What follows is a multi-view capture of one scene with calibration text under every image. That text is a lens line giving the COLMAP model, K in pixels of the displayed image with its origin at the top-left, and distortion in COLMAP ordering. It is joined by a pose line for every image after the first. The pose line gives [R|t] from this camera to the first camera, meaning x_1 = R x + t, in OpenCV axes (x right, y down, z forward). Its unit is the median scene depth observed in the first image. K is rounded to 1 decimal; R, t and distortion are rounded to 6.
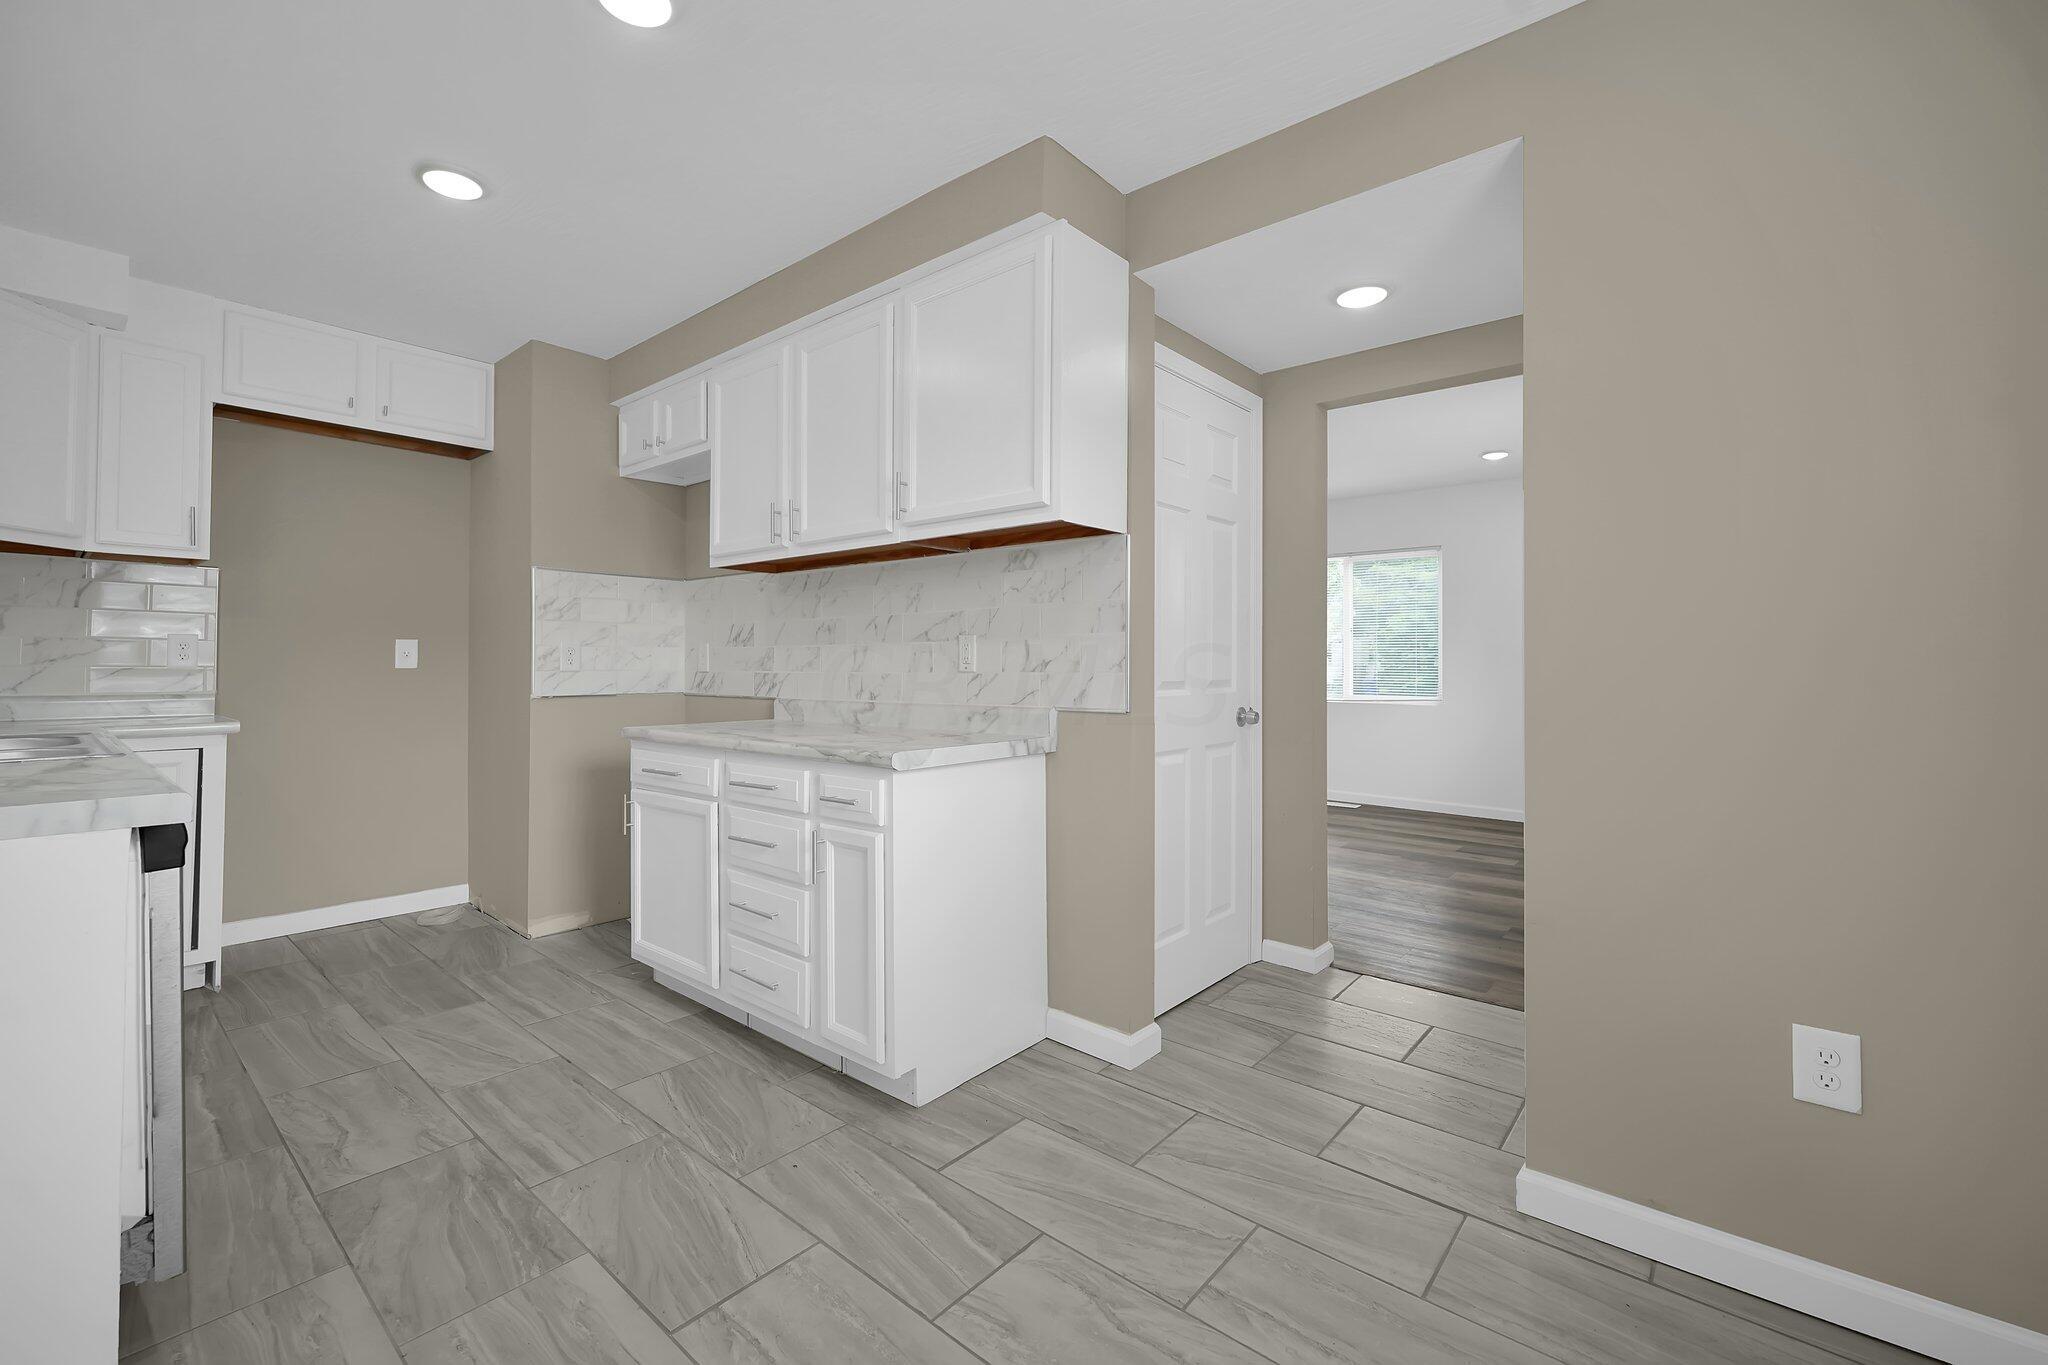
lens RADIAL K [[860.4, 0, 1024.0], [0, 860.4, 651.8], [0, 0, 1]] dist [-0.000572, -0.000130]
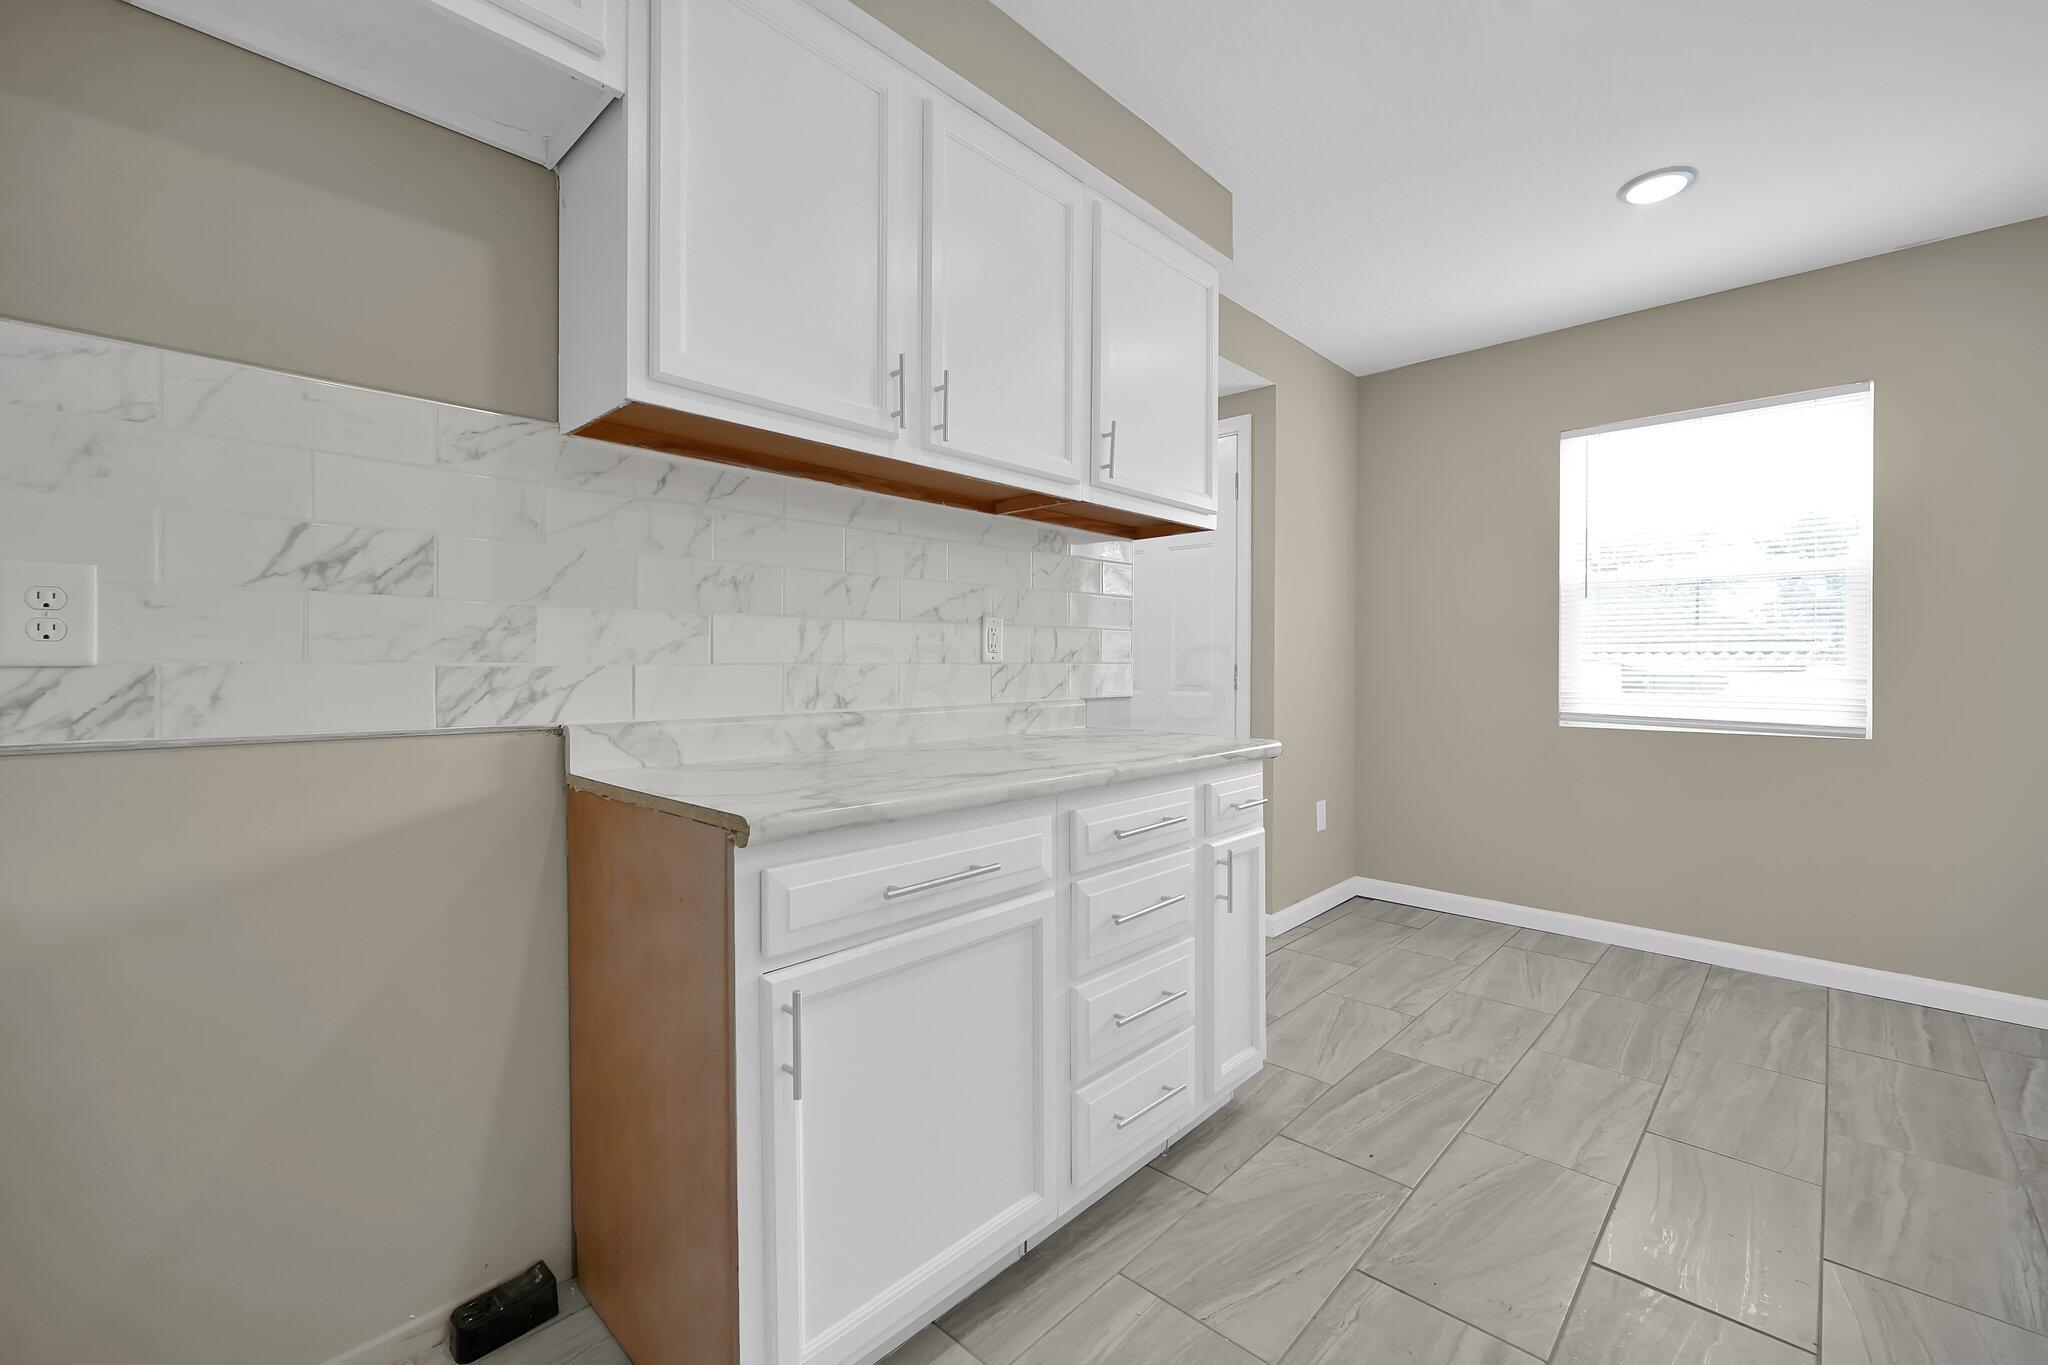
lens RADIAL K [[842.6, 0, 1022.9], [0, 842.6, 668.4], [0, 0, 1]] dist [-0.000025, -0.000120]
pose [[0.056293, -0.004444, 0.998404, -0.735914], [-0.017758, 0.999827, 0.005451, 0.020454], [-0.998256, -0.018036, 0.056205, 0.792392]]
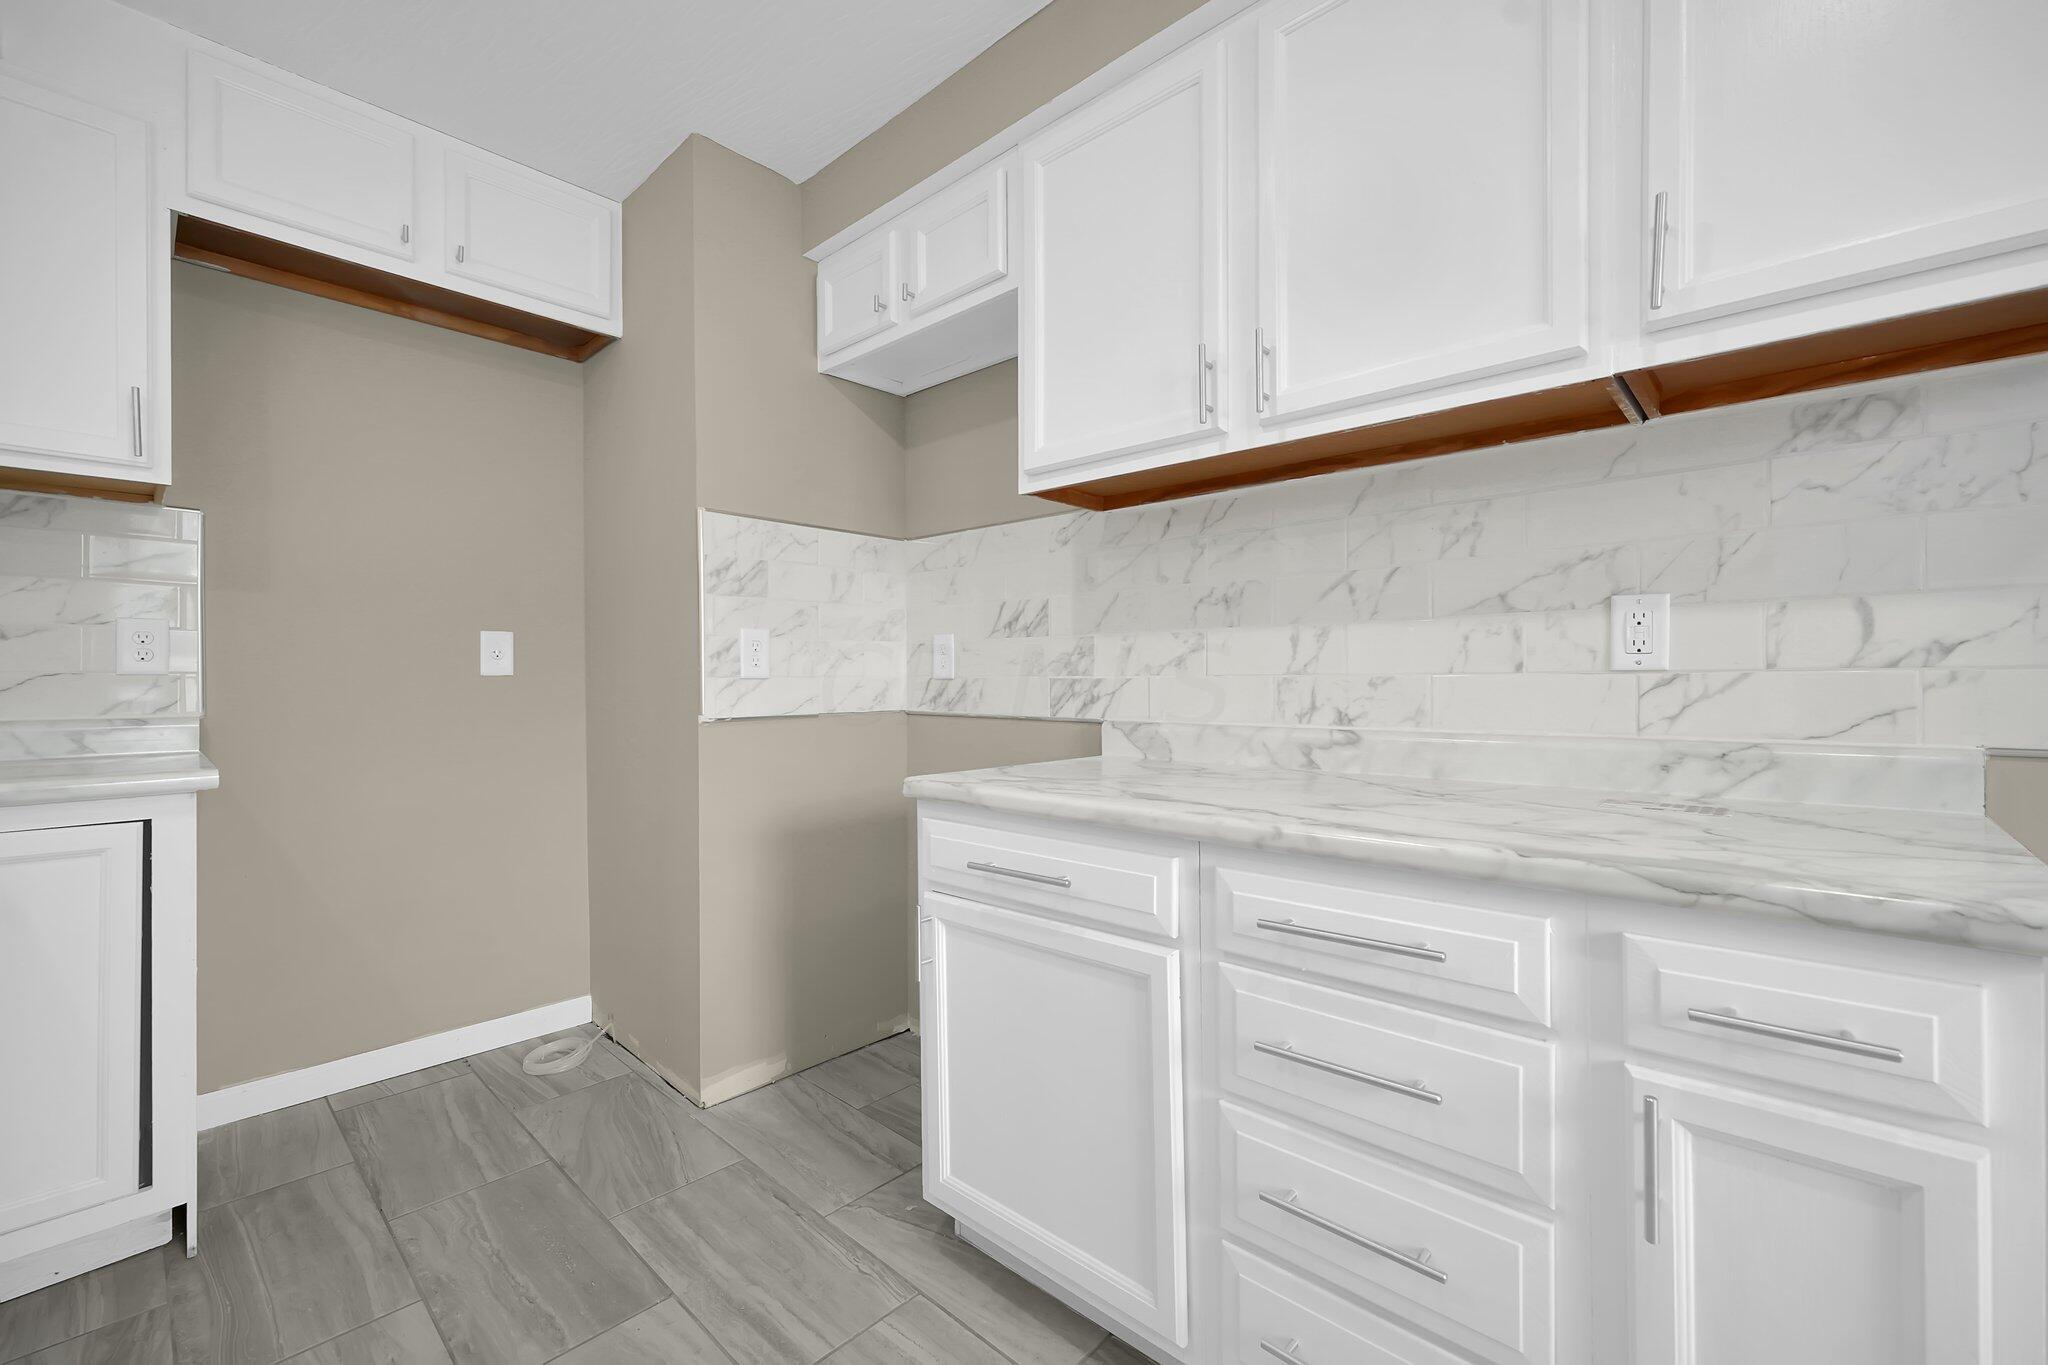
lens RADIAL K [[841.5, 0, 1024.0], [0, 841.5, 682.5], [0, 0, 1]] dist [-0.000376, 0.000195]
pose [[0.999230, -0.004571, -0.038967, -0.339074], [0.005417, 0.999751, 0.021632, 0.015407], [0.038859, -0.021827, 0.999006, 0.435732]]
